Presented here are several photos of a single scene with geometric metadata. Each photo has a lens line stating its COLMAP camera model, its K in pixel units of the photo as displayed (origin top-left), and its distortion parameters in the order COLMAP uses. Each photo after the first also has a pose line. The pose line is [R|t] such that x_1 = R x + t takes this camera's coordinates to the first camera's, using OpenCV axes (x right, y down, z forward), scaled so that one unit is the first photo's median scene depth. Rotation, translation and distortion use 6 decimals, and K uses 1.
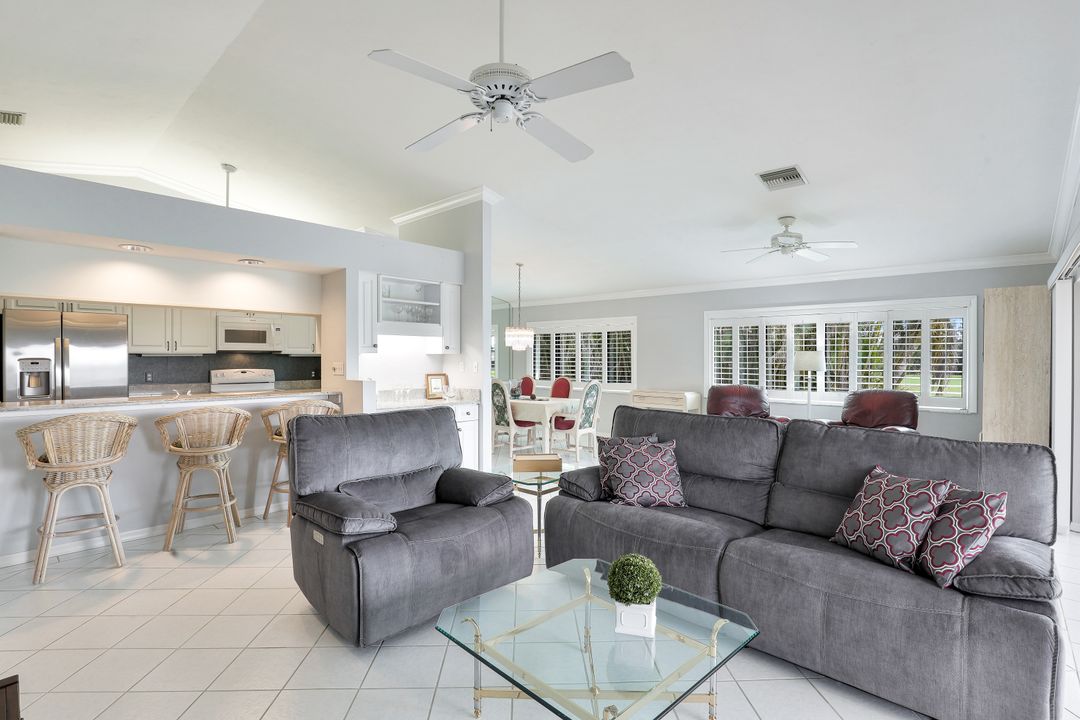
lens RADIAL K [[517.7, 0, 533.0], [0, 517.7, 361.6], [0, 0, 1]] dist [-0.015239, 0.002754]
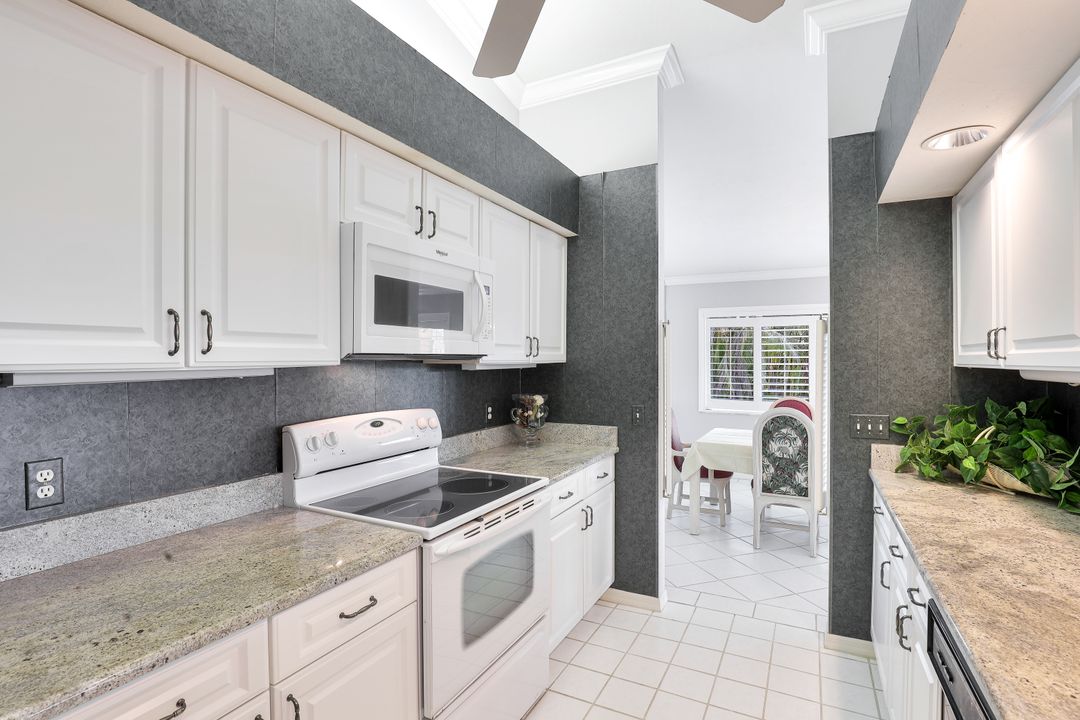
lens RADIAL K [[517.7, 0, 543.5], [0, 517.7, 360.7], [0, 0, 1]] dist [-0.015239, 0.002754]
pose [[0.958124, -0.002031, 0.286346, -0.485159], [0.004129, 0.999969, -0.006724, -0.012919], [-0.286324, 0.007625, 0.958103, 0.589991]]
